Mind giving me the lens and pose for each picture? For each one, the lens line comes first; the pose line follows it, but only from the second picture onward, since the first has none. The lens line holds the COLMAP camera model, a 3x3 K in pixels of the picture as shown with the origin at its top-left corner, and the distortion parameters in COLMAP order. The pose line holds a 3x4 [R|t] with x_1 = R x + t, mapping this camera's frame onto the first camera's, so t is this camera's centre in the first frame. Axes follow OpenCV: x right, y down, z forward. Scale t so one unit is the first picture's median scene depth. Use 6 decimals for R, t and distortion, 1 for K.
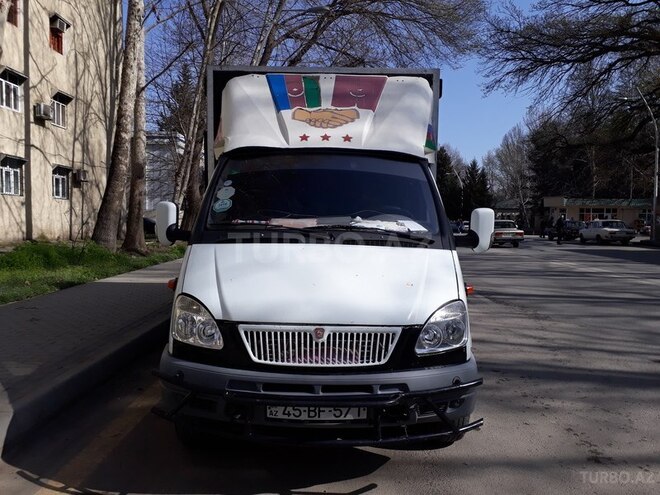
lens RADIAL K [[526.3, 0, 328.9], [0, 526.3, 258.2], [0, 0, 1]] dist [0.069153, -0.121817]
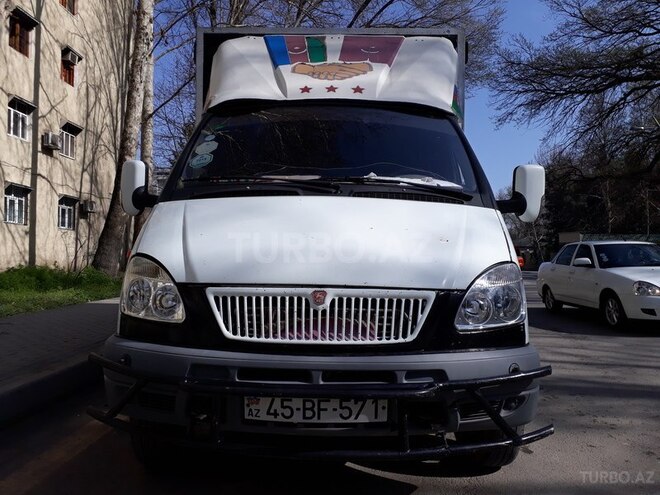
lens RADIAL K [[526.3, 0, 328.9], [0, 526.3, 258.2], [0, 0, 1]] dist [0.069153, -0.121817]
pose [[0.999780, -0.001055, -0.020931, 0.004715], [-0.000557, 0.997041, -0.076864, 0.070074], [0.020950, 0.076859, 0.996822, 0.141649]]
